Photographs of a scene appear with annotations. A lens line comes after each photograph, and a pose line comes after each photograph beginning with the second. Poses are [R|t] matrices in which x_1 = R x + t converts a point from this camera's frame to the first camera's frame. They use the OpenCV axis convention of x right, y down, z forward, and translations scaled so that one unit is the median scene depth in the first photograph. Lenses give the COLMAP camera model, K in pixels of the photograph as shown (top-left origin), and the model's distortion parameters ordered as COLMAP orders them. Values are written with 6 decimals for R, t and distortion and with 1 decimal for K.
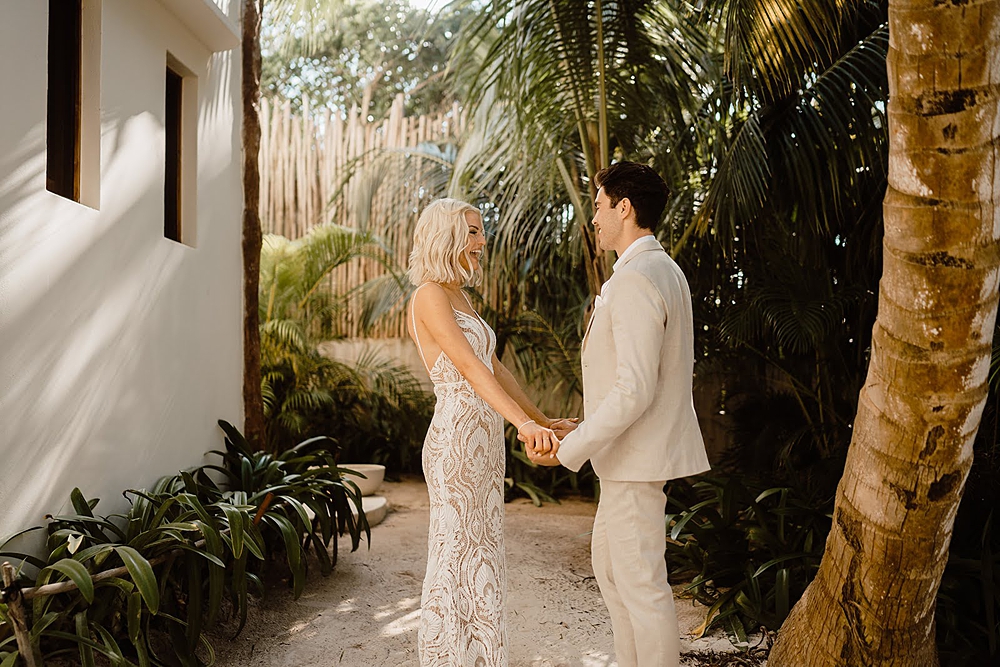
lens RADIAL K [[980.5, 0, 491.5], [0, 980.5, 326.1], [0, 0, 1]] dist [-0.026949, 0.000000]
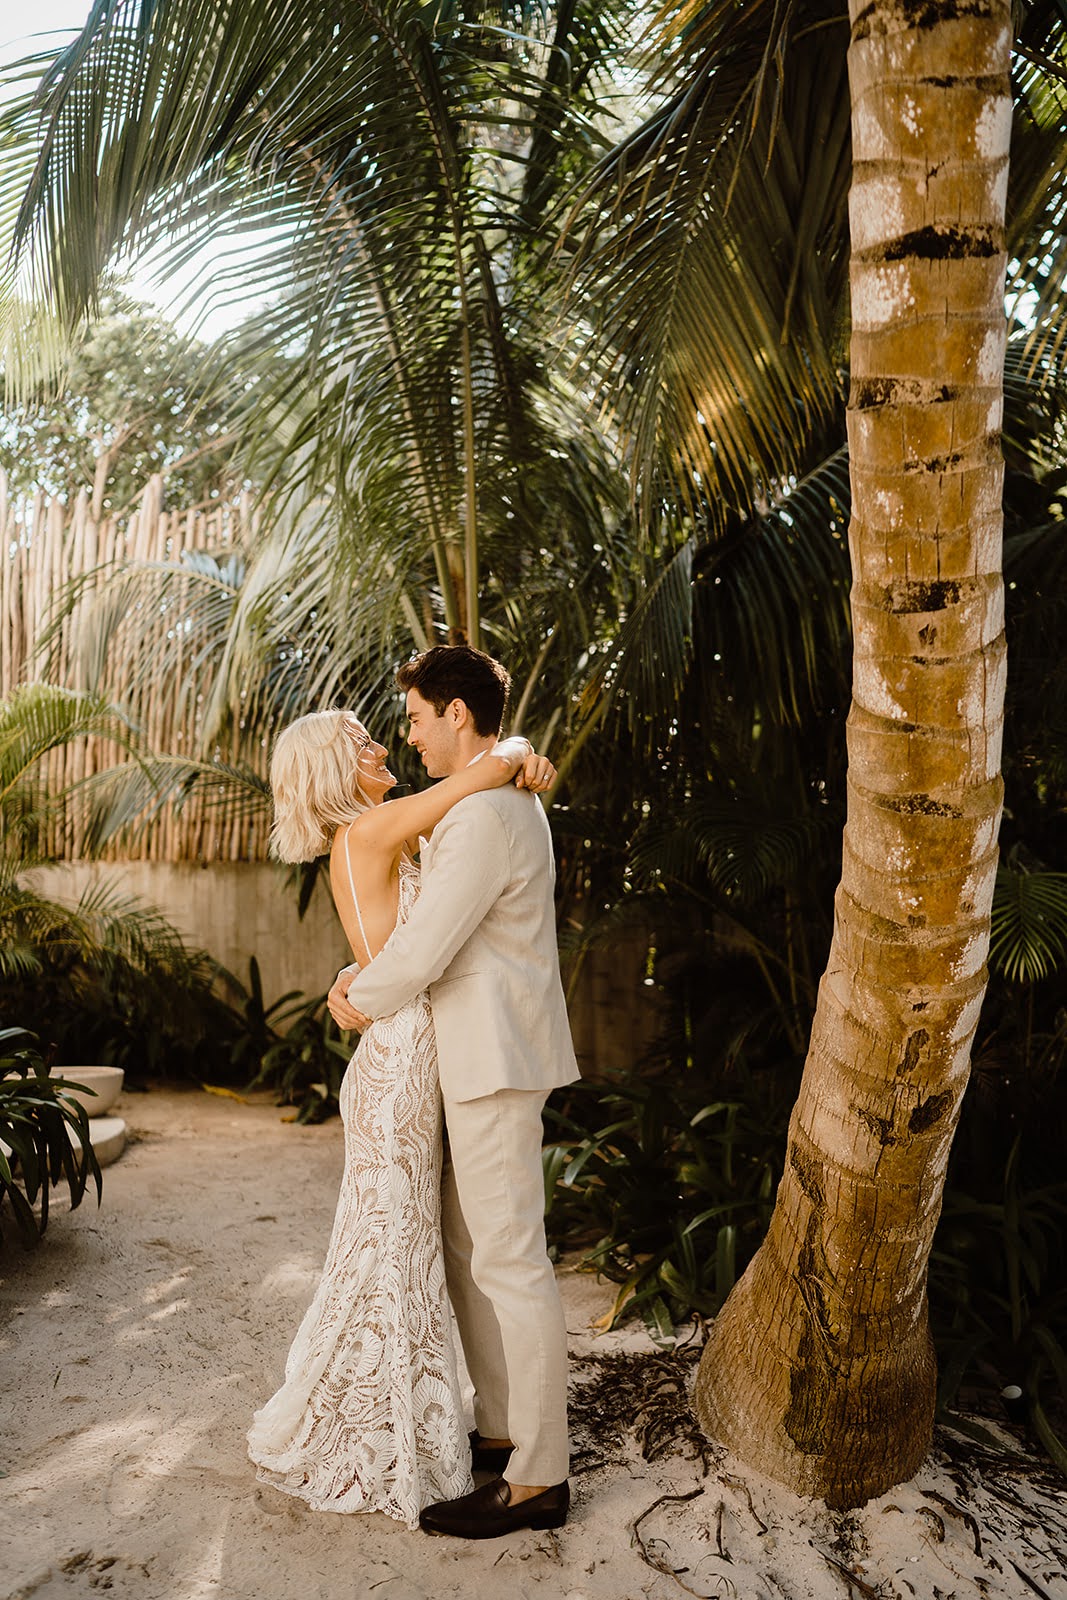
lens RADIAL K [[1568.9, 0, 495.0], [0, 1568.9, 780.3], [0, 0, 1]] dist [-0.026949, 0.000000]
pose [[0.991969, 0.013268, 0.125783, -0.001295], [-0.009219, 0.999422, -0.032723, -0.017407], [-0.126144, 0.031301, 0.991518, -0.048668]]
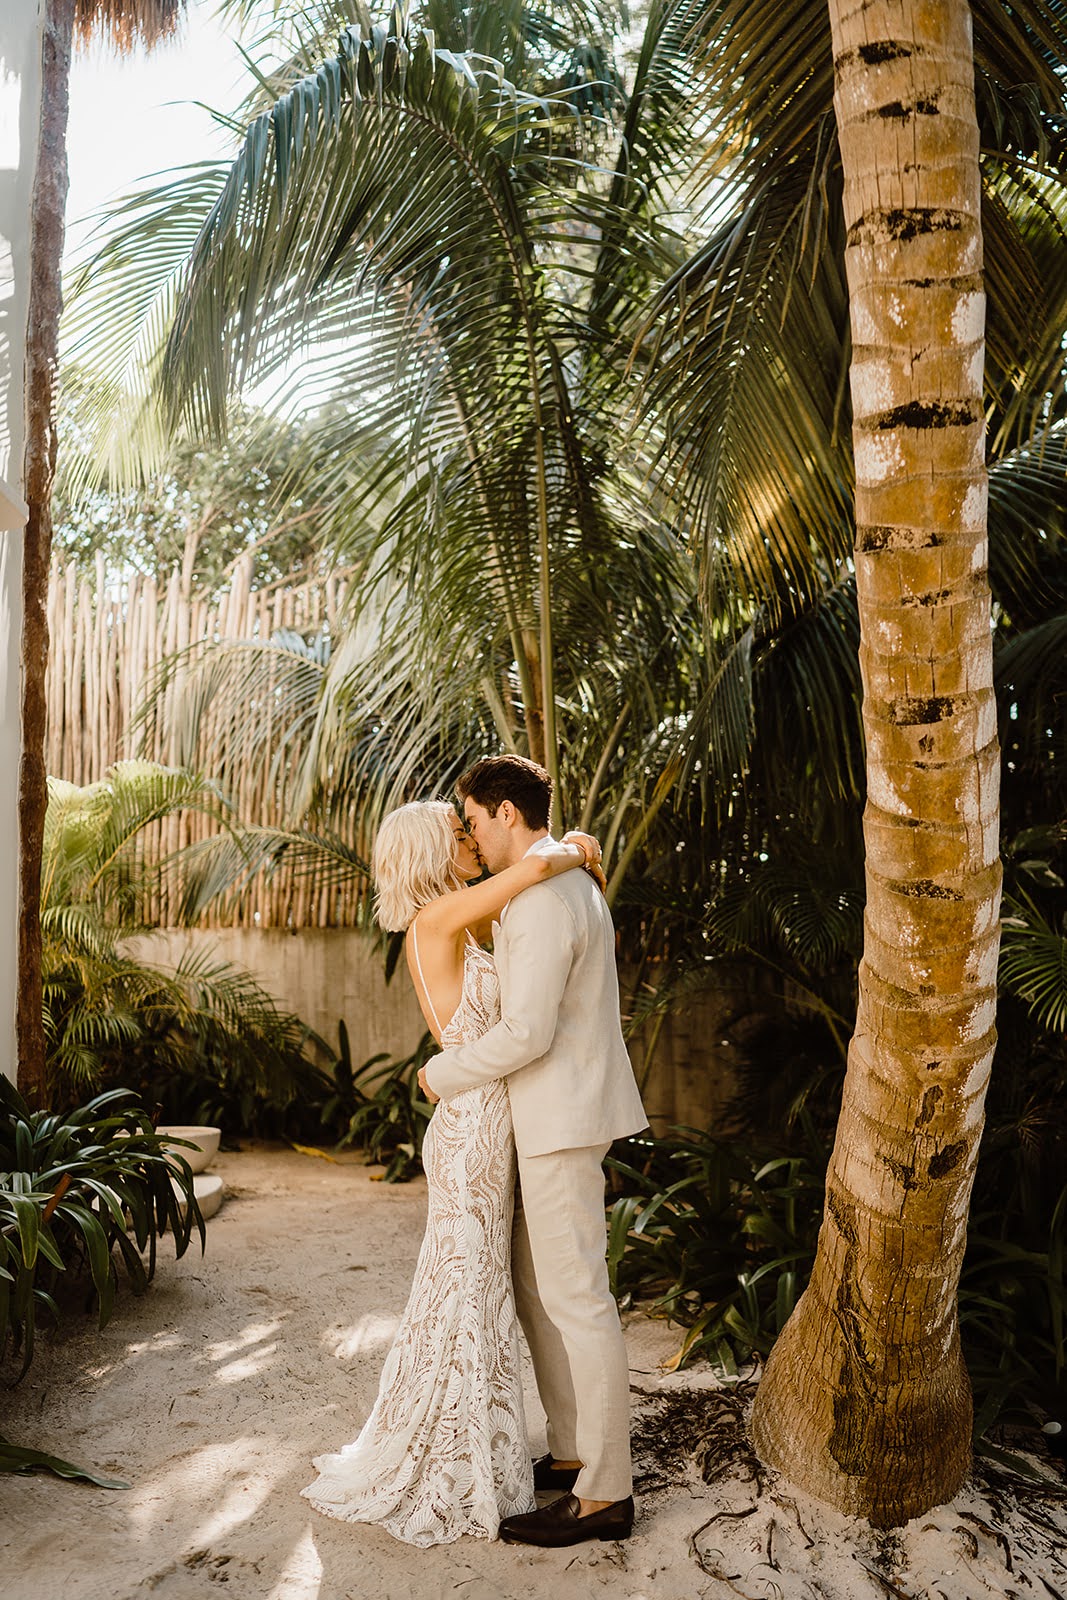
lens RADIAL K [[1568.9, 0, 508.8], [0, 1568.9, 786.3], [0, 0, 1]] dist [-0.026949, 0.000000]
pose [[0.996701, 0.007035, 0.080851, -0.002667], [-0.001570, 0.997721, -0.067460, -0.024970], [-0.081141, 0.067110, 0.994441, -0.123062]]
